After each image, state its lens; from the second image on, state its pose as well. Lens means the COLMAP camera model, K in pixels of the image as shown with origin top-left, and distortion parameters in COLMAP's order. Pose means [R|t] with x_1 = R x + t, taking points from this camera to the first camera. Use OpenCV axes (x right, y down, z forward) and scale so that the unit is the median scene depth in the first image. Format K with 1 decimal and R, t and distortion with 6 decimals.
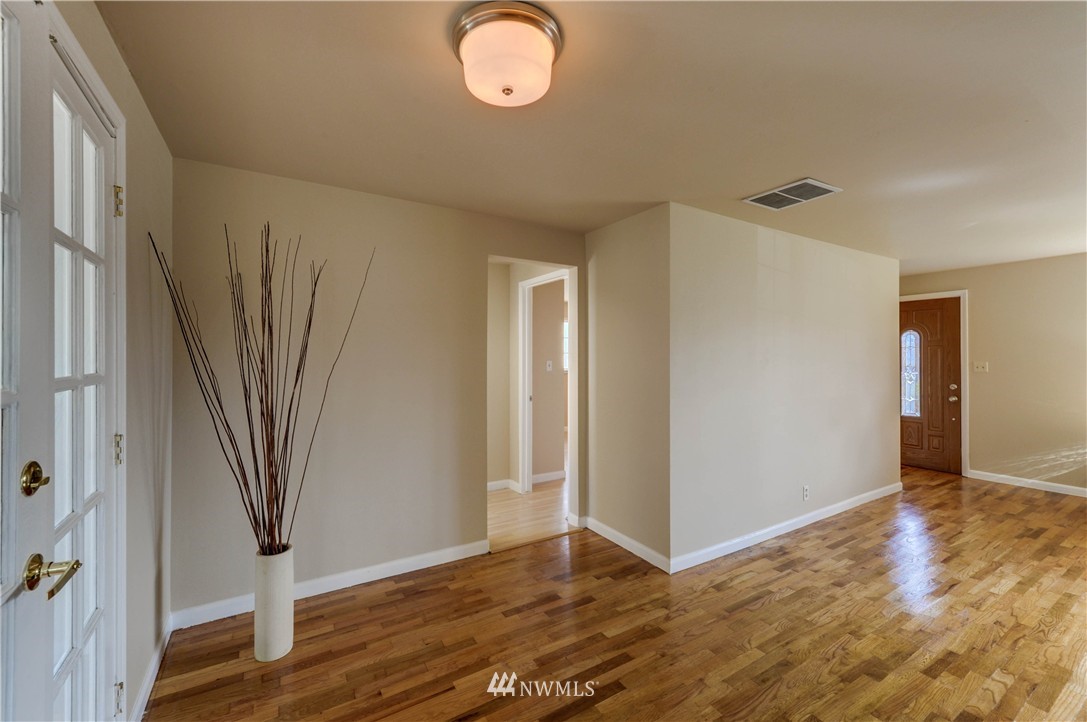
lens RADIAL K [[444.1, 0, 543.5], [0, 444.1, 361.0], [0, 0, 1]] dist [-0.000883, -0.000211]
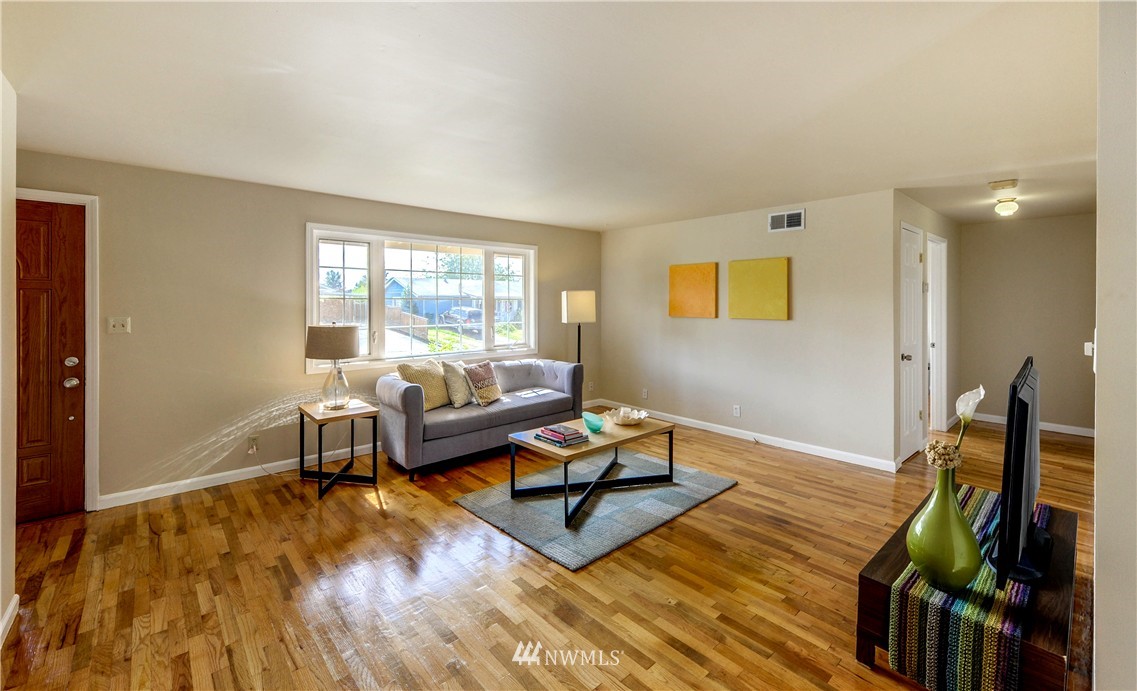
lens RADIAL K [[467.5, 0, 553.5], [0, 467.5, 301.4], [0, 0, 1]] dist [0.002830, 0.000196]
pose [[-0.159501, 0.003158, 0.987193, 0.230694], [0.008014, 0.999966, -0.001904, -0.012971], [-0.987165, 0.007608, -0.159521, 0.486775]]
